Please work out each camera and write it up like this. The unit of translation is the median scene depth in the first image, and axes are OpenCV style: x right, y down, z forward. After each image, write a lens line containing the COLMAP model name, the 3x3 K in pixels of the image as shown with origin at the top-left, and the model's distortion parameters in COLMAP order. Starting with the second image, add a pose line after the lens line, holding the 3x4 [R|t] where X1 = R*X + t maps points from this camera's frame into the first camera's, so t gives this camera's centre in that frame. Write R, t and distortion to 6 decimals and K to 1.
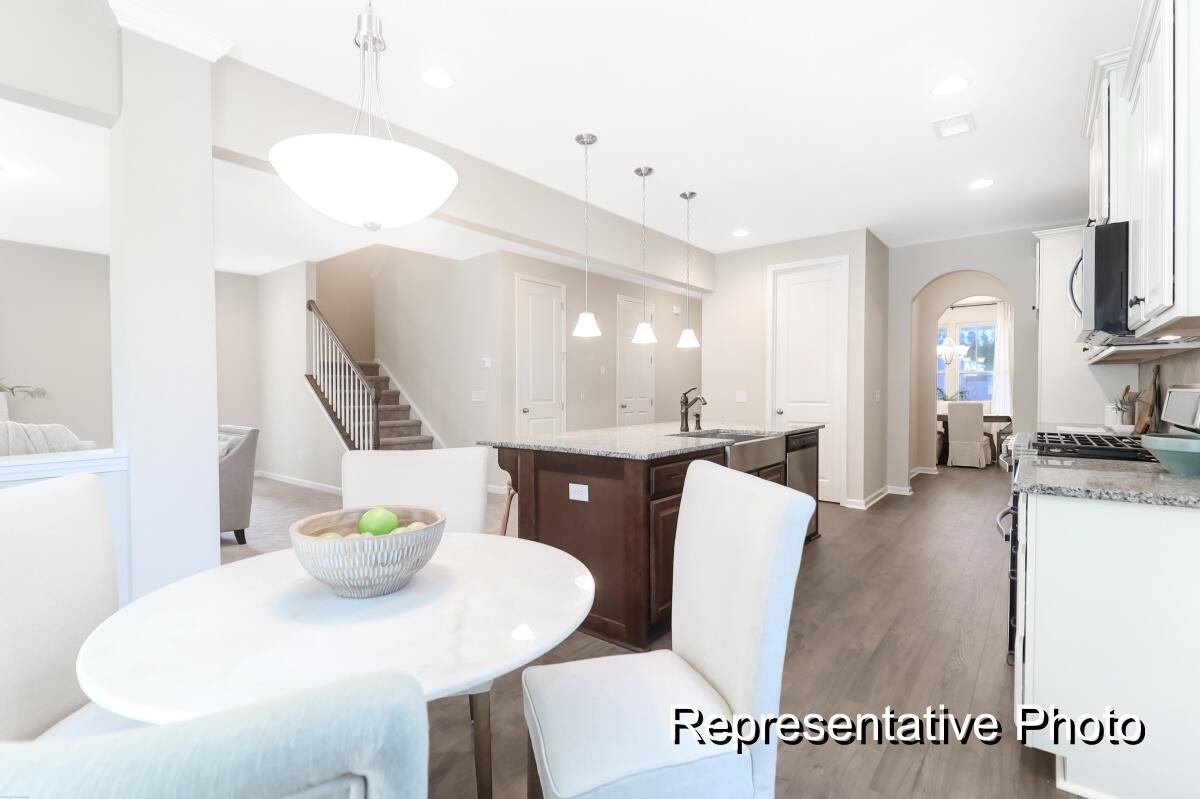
lens RADIAL K [[552.8, 0, 597.2], [0, 552.8, 398.6], [0, 0, 1]] dist [0.018357, -0.010790]
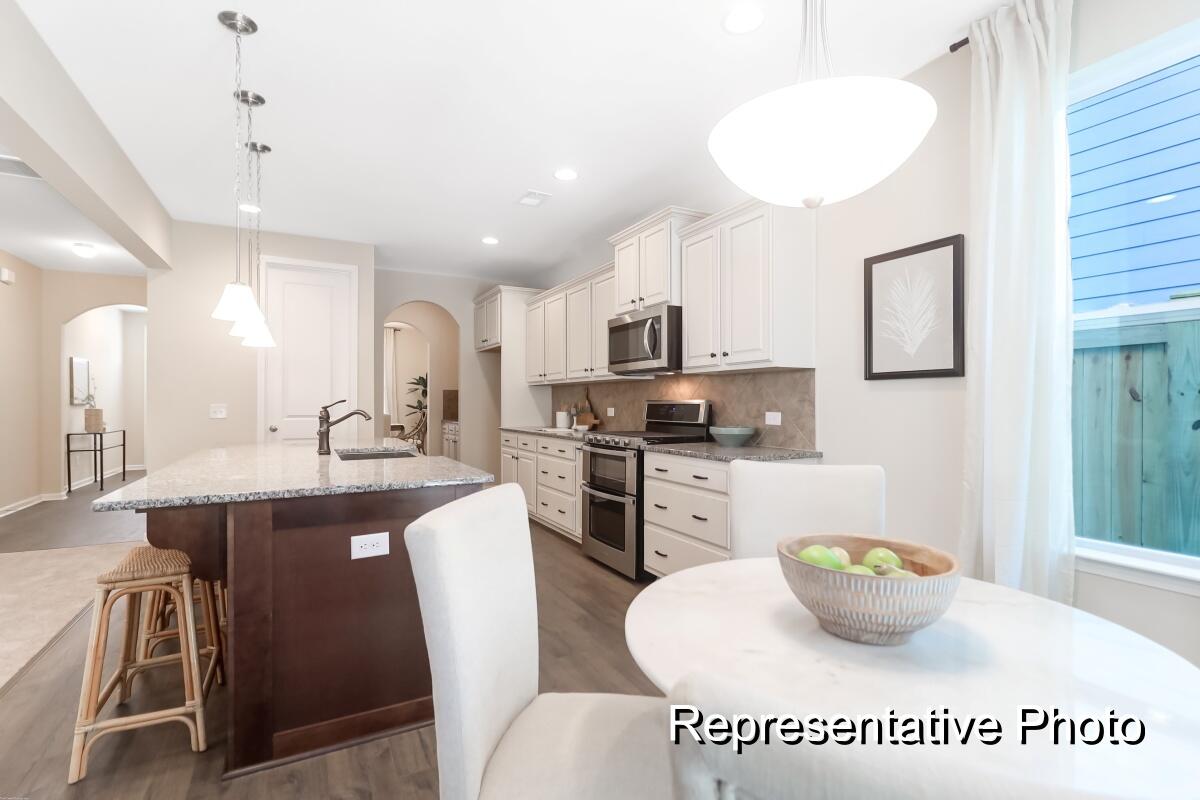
lens RADIAL K [[552.8, 0, 597.2], [0, 552.8, 399.1], [0, 0, 1]] dist [0.018357, -0.010790]
pose [[0.375479, 0.006207, 0.926810, -0.369142], [0.016252, 0.999780, -0.013280, -0.002804], [-0.926688, 0.020049, 0.375296, 0.289580]]
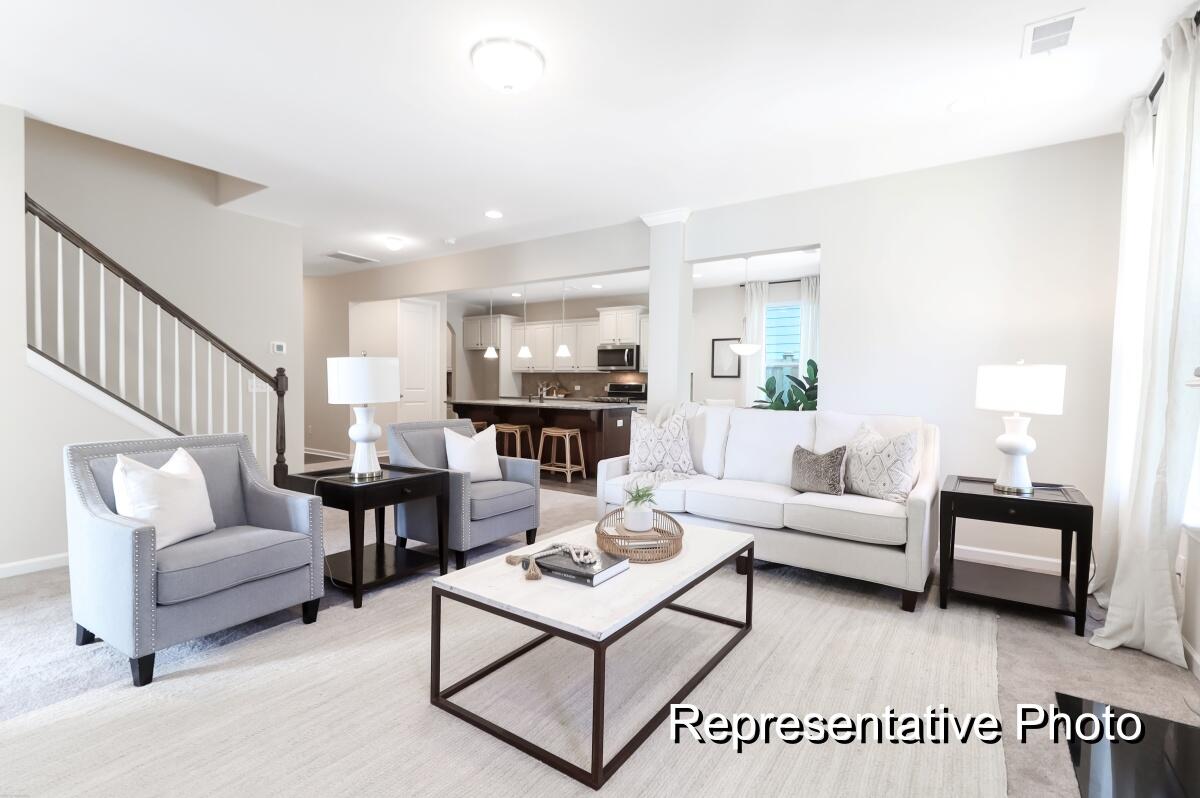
lens RADIAL K [[552.8, 0, 597.2], [0, 552.8, 398.1], [0, 0, 1]] dist [0.018357, -0.010790]
pose [[-0.085291, -0.027392, 0.995979, -1.577794], [0.004459, 0.999602, 0.027874, -0.011939], [-0.996346, 0.006818, -0.085135, 0.809764]]
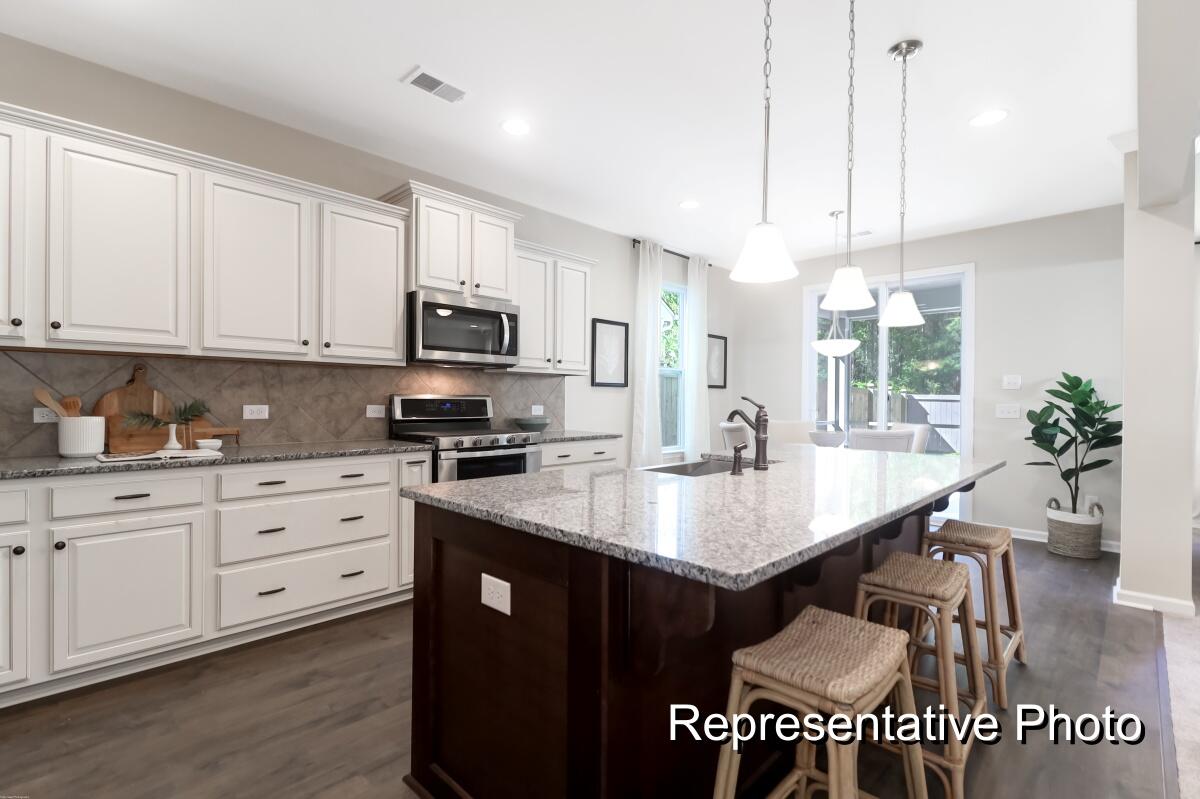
lens RADIAL K [[552.8, 0, 597.2], [0, 552.8, 398.6], [0, 0, 1]] dist [0.018357, -0.010790]
pose [[-0.997550, -0.004385, 0.069823, 0.241482], [-0.003379, 0.999889, 0.014528, -0.018961], [-0.069879, 0.014257, -0.997454, 1.353480]]
